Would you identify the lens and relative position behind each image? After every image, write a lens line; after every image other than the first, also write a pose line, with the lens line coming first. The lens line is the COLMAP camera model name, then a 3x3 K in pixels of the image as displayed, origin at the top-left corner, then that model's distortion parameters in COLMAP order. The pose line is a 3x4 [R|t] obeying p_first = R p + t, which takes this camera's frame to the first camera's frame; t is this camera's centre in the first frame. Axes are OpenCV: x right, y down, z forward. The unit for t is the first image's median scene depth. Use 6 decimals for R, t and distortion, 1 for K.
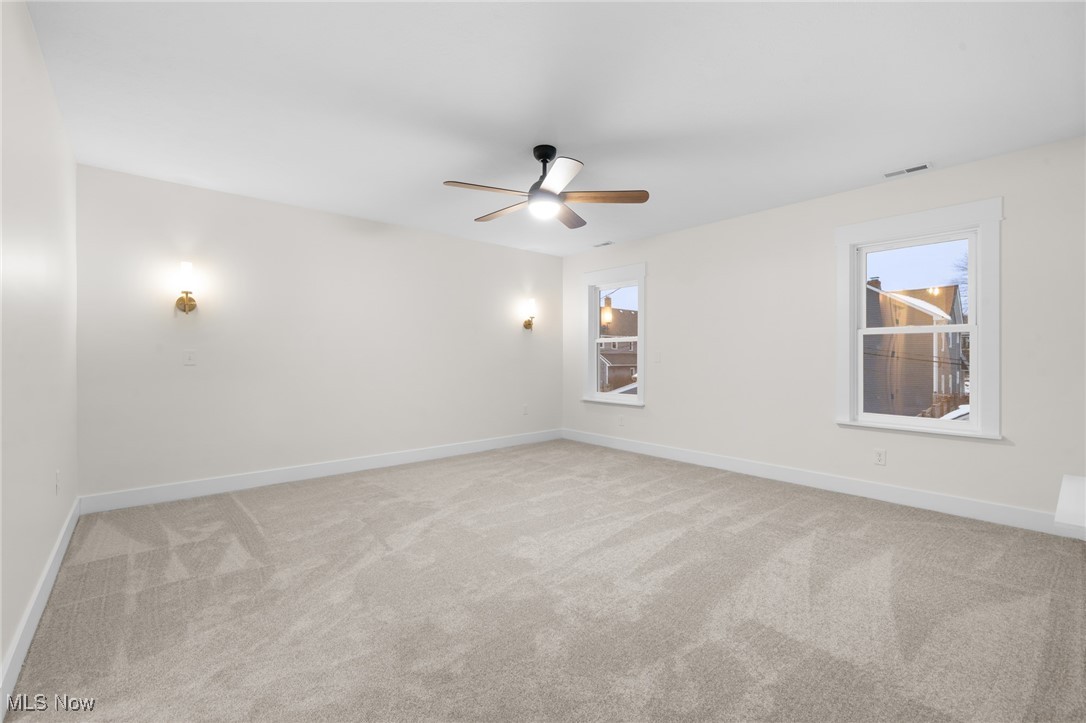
lens RADIAL K [[469.1, 0, 545.3], [0, 469.1, 356.1], [0, 0, 1]] dist [-0.001550, -0.000575]
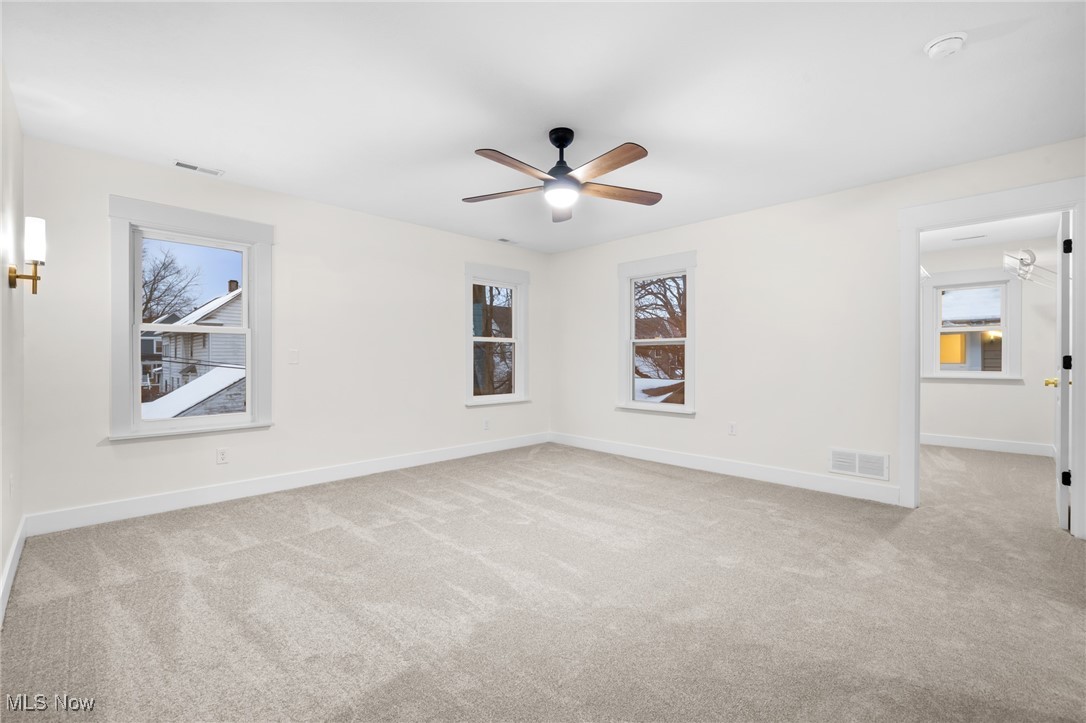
lens RADIAL K [[469.1, 0, 545.3], [0, 469.1, 356.1], [0, 0, 1]] dist [-0.001550, -0.000575]
pose [[-0.084026, 0.000449, 0.996463, -0.808000], [-0.004599, 0.999989, -0.000839, -0.001244], [-0.996453, -0.004653, -0.084023, 0.964317]]
